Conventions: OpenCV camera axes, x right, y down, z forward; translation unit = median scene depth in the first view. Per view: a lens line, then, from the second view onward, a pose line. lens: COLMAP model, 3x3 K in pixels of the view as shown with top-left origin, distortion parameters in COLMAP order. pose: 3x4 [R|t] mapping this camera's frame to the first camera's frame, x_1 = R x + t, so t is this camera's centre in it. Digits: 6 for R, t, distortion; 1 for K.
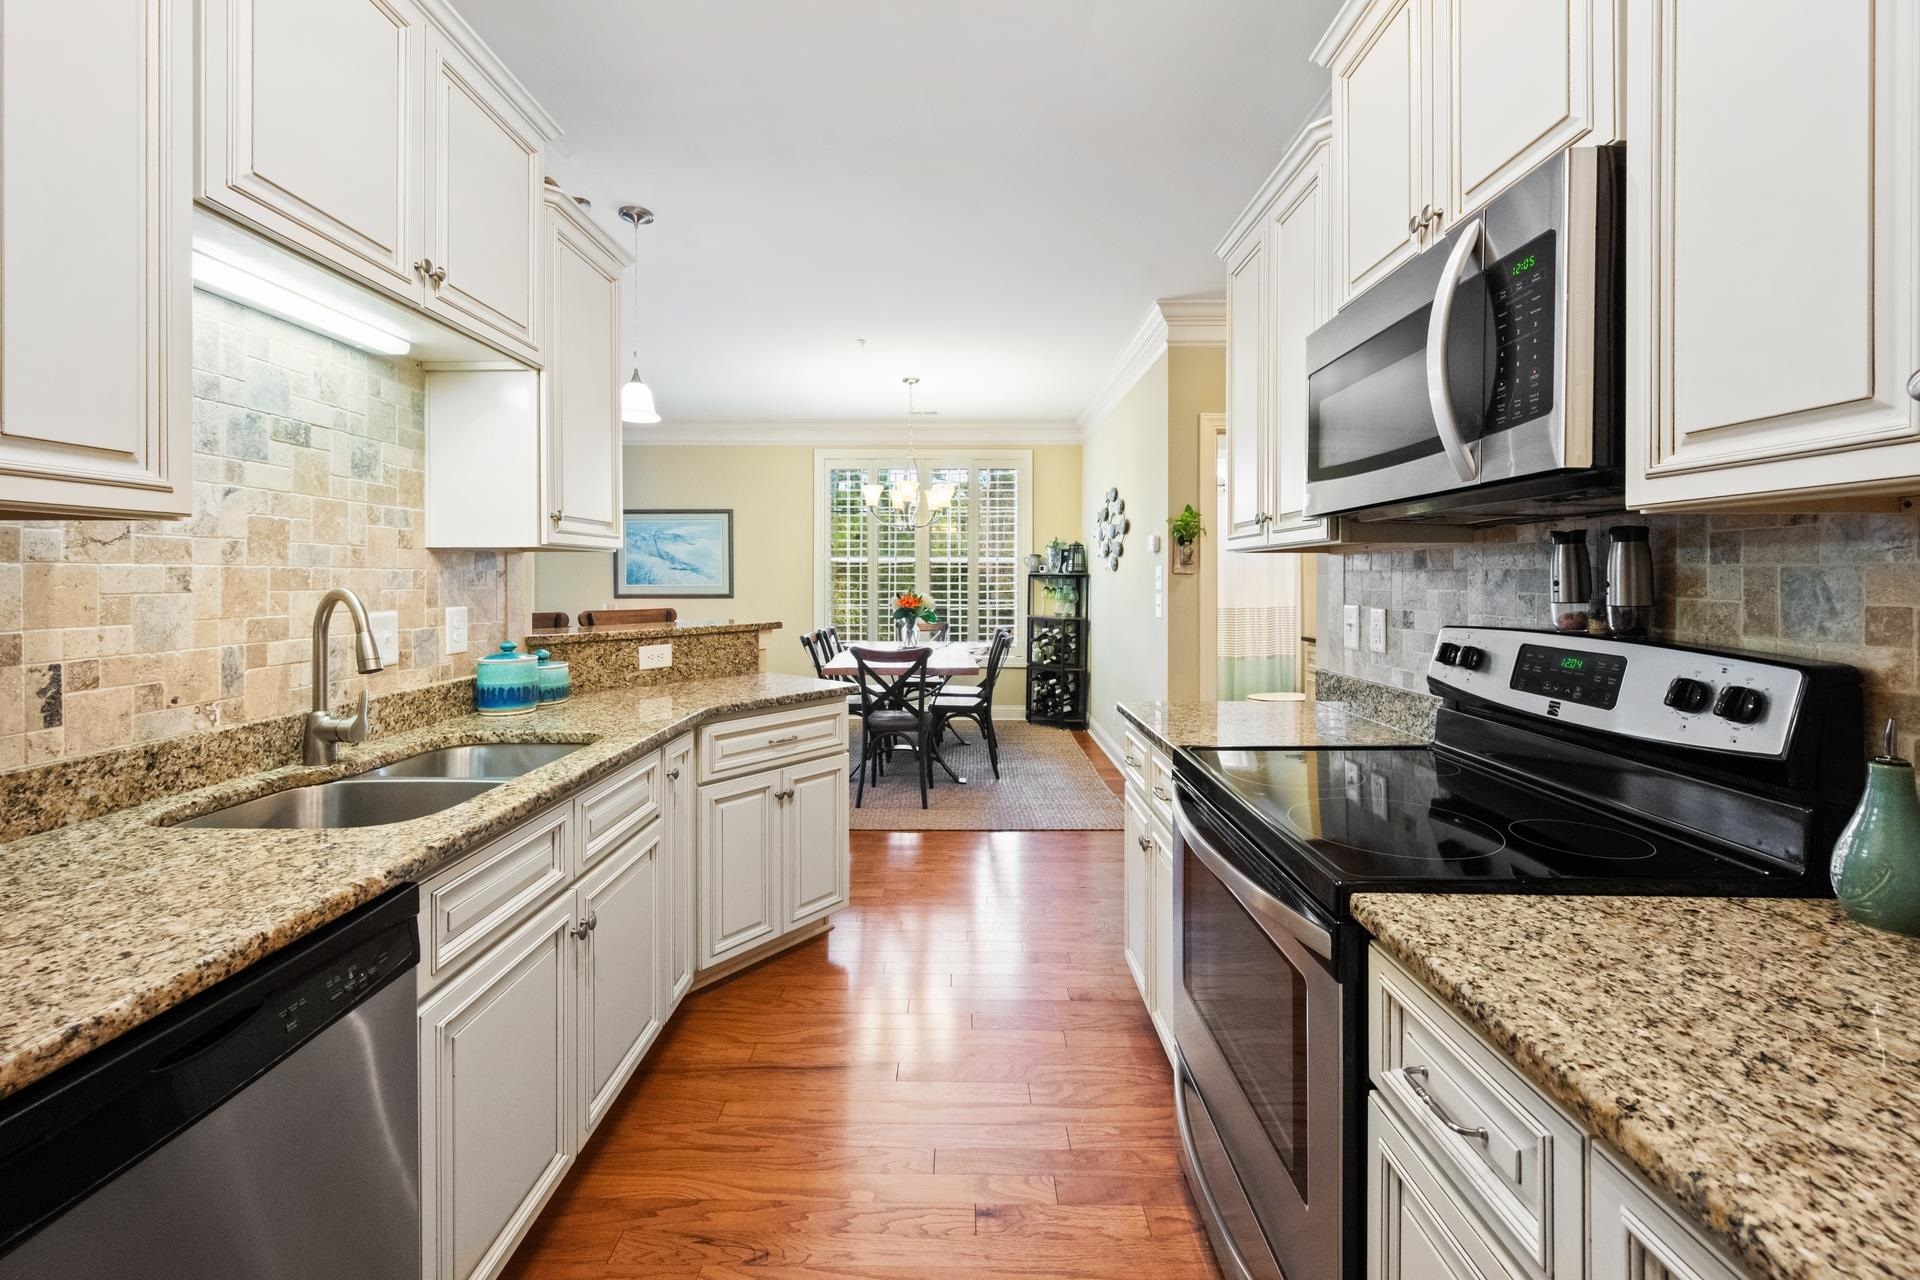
lens RADIAL K [[778.7, 0, 944.2], [0, 778.7, 565.5], [0, 0, 1]] dist [-0.004172, 0.001863]
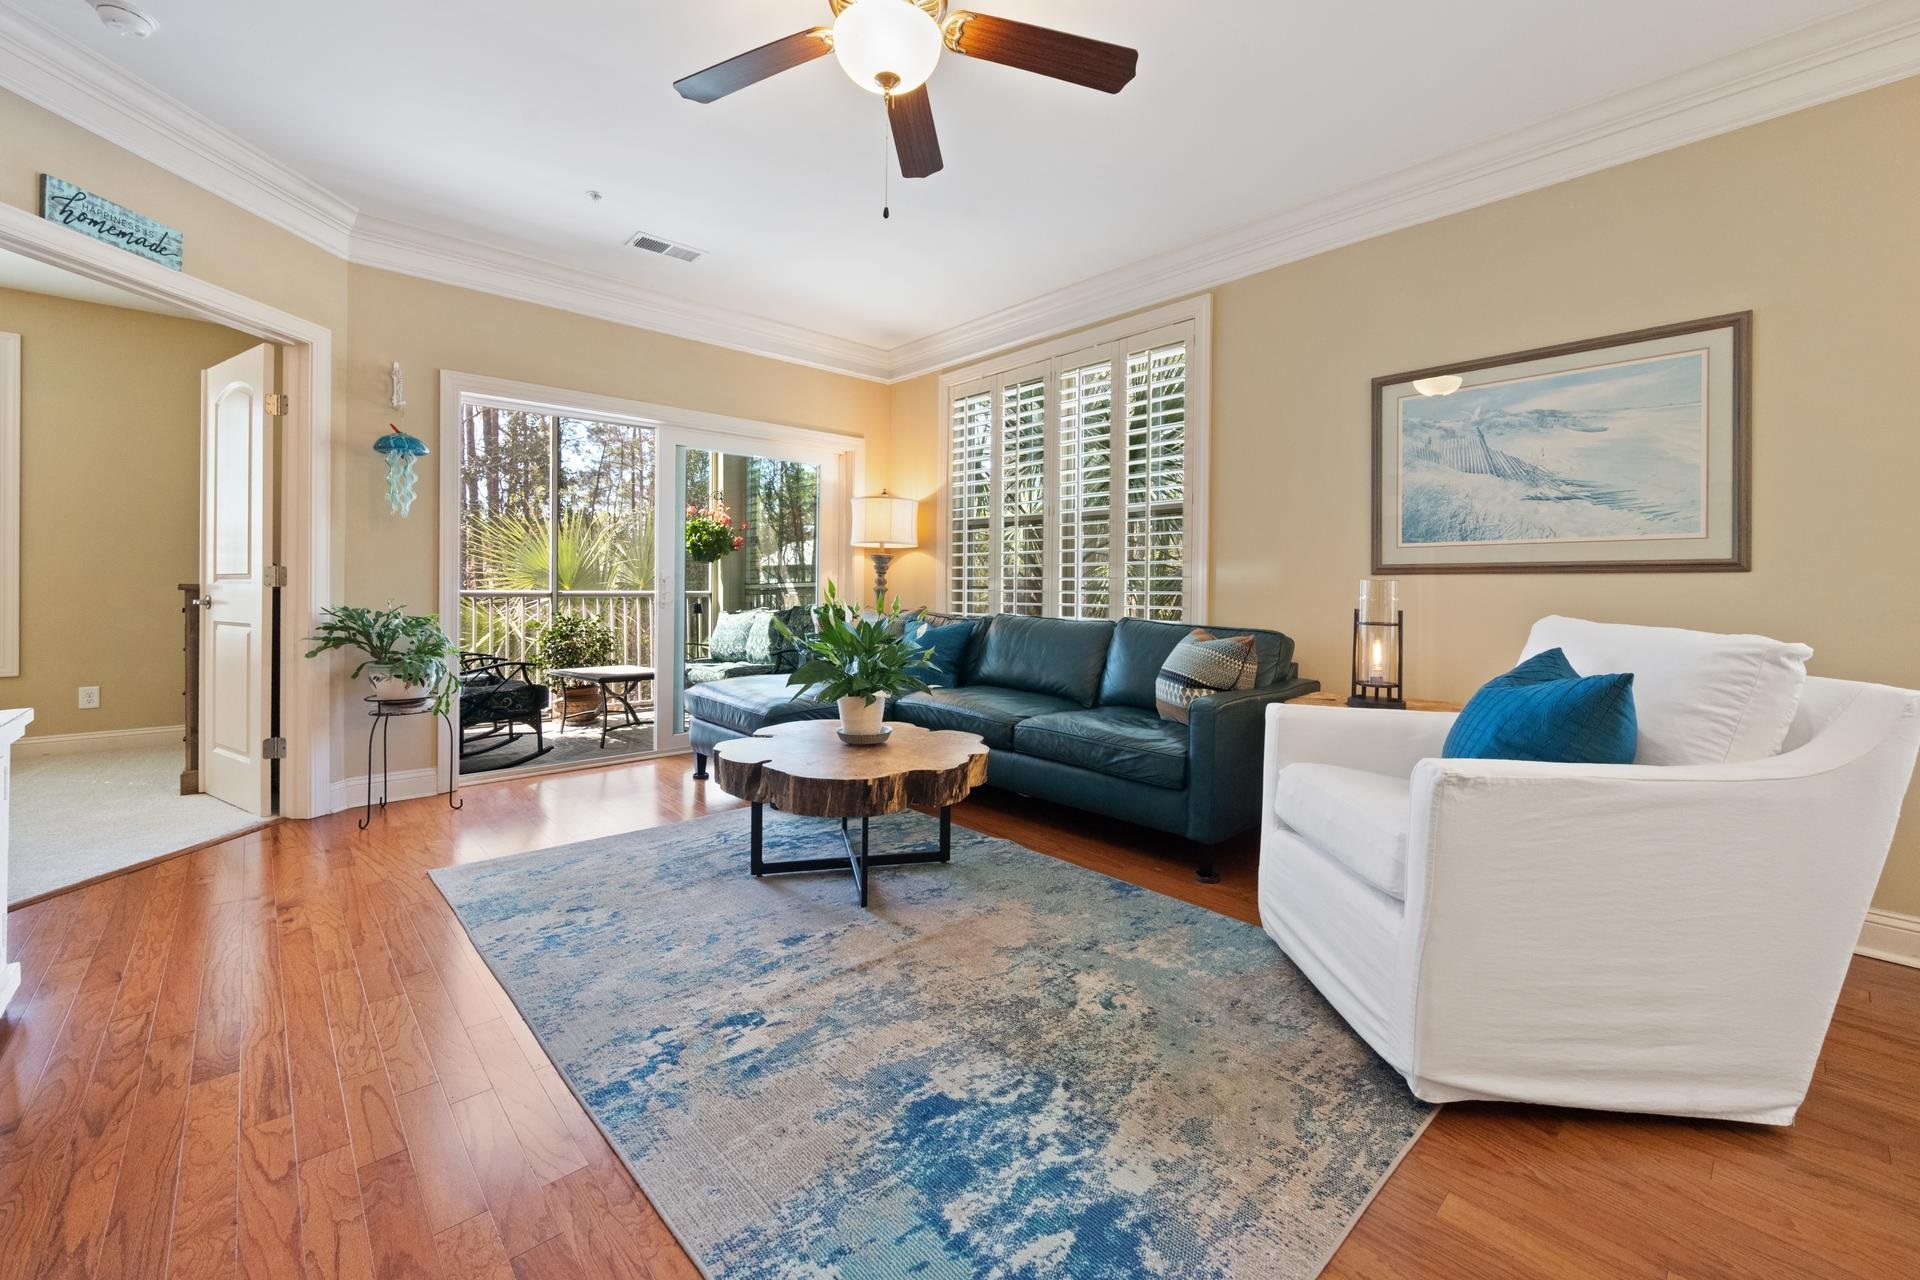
lens RADIAL K [[778.7, 0, 951.1], [0, 778.7, 592.8], [0, 0, 1]] dist [-0.004172, 0.001863]
pose [[0.690762, 0.010026, -0.723013, -0.964296], [0.001942, 0.999875, 0.015720, 0.163192], [0.723079, -0.012263, 0.690656, 1.850729]]
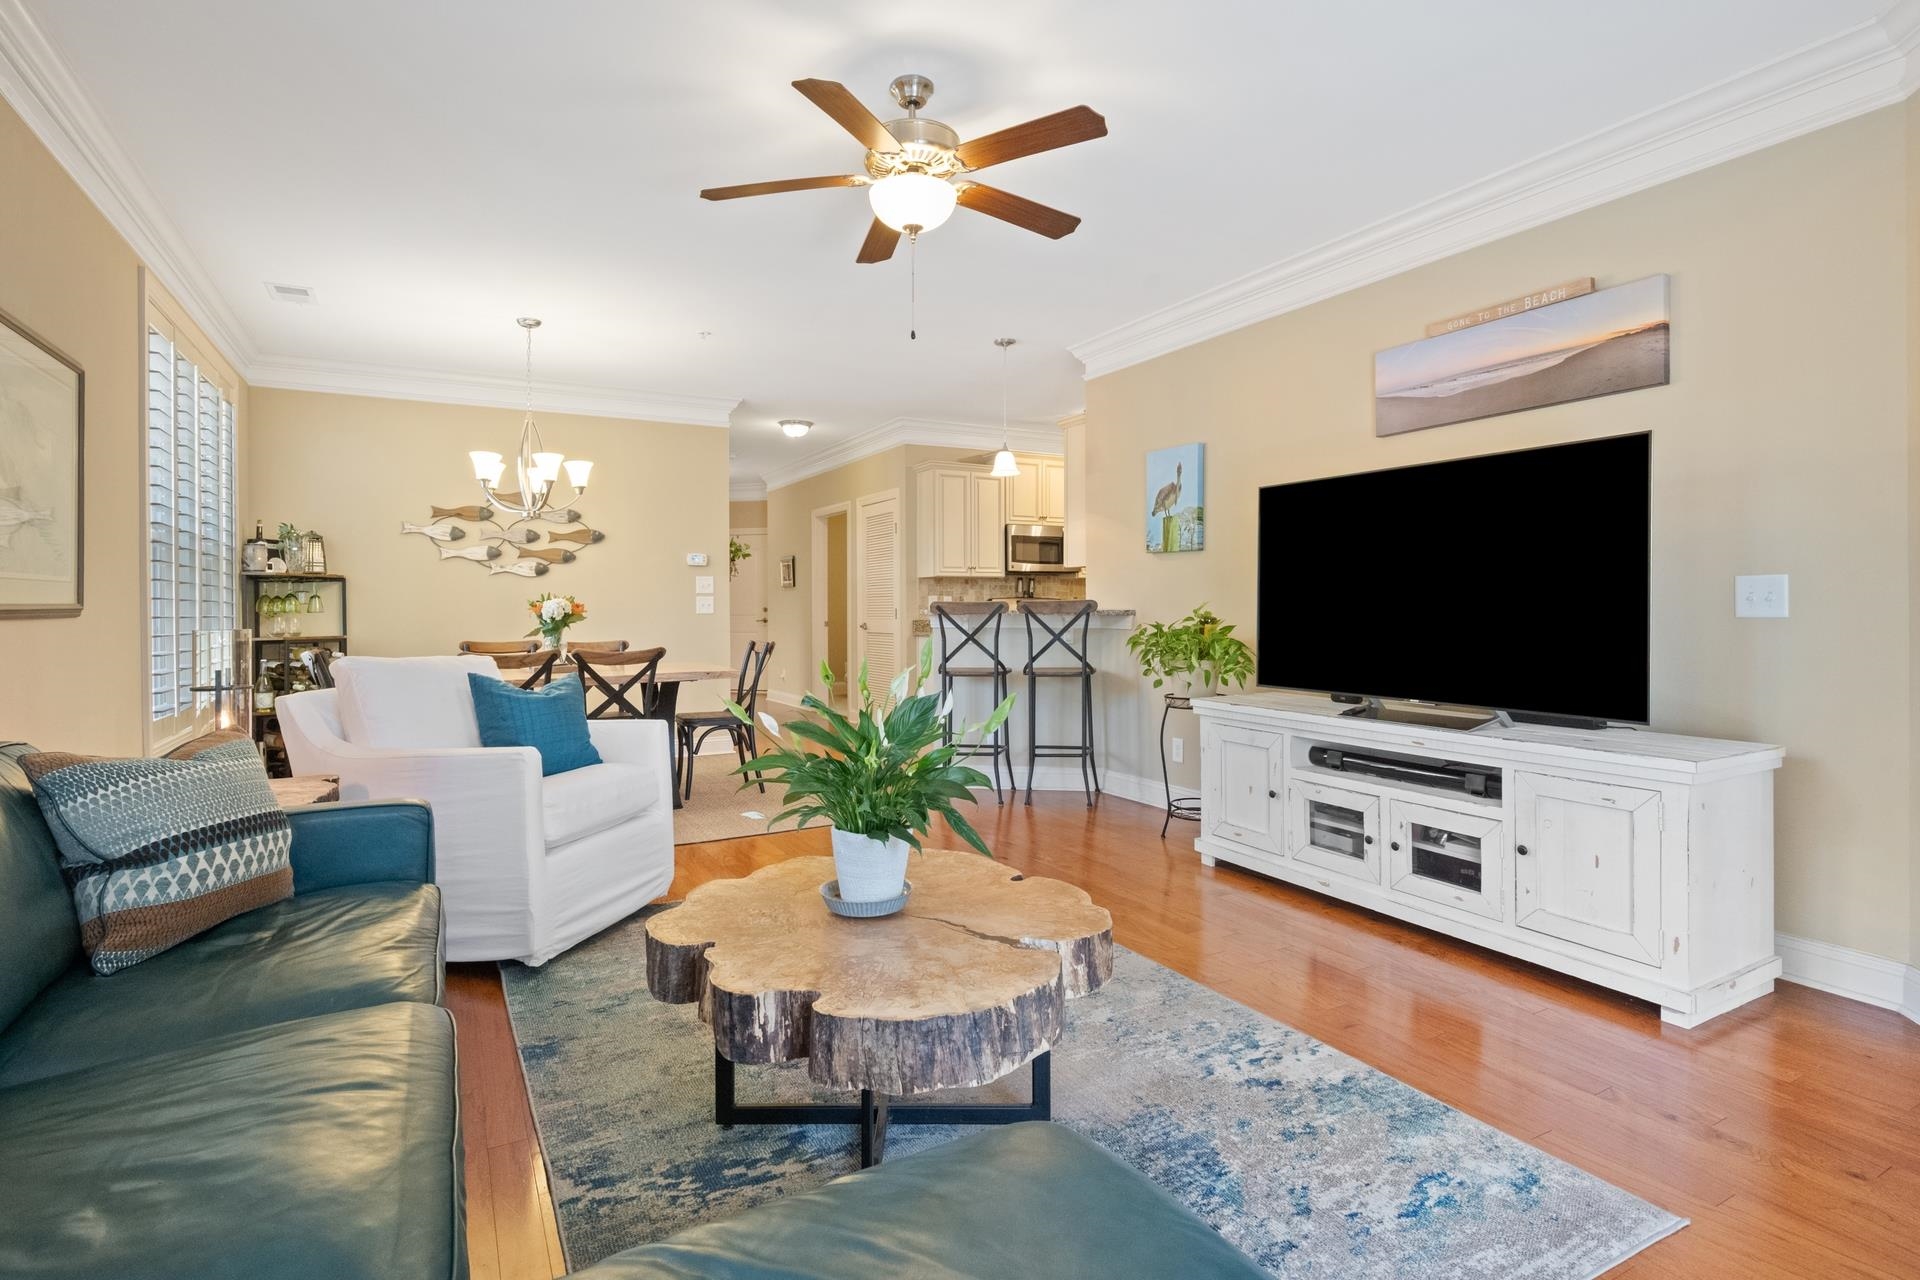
lens RADIAL K [[946.6, 0, 965.3], [0, 946.6, 616.9], [0, 0, 1]] dist [-0.001396, -0.001533]
pose [[-0.513756, -0.008289, 0.857897, -3.043735], [-0.009226, 0.999949, 0.004137, 0.132703], [-0.857887, -0.005789, -0.513806, 3.158926]]
